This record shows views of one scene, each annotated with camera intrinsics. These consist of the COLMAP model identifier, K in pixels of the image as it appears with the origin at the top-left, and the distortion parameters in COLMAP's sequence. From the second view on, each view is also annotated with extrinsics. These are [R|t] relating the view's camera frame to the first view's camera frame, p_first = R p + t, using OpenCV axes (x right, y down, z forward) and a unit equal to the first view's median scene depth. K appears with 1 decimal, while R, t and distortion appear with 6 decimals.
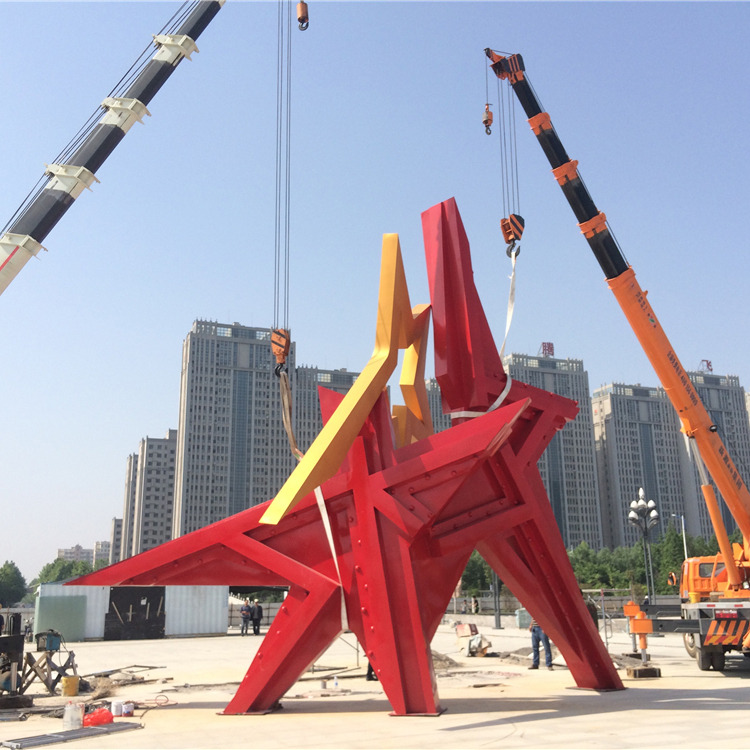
lens RADIAL K [[861.8, 0, 391.5], [0, 861.8, 374.5], [0, 0, 1]] dist [0.083141, -0.144589]
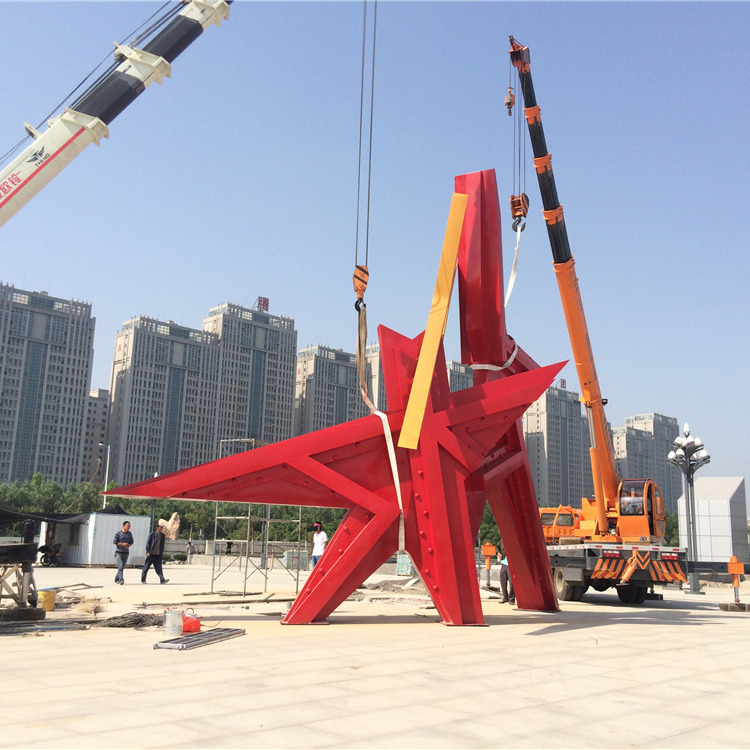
lens RADIAL K [[861.8, 0, 391.5], [0, 861.8, 374.5], [0, 0, 1]] dist [0.083141, -0.144589]
pose [[0.920965, 0.115630, 0.372092, -0.380430], [-0.135438, 0.990406, 0.027447, 0.036048], [-0.365349, -0.075673, 0.927790, 0.008810]]
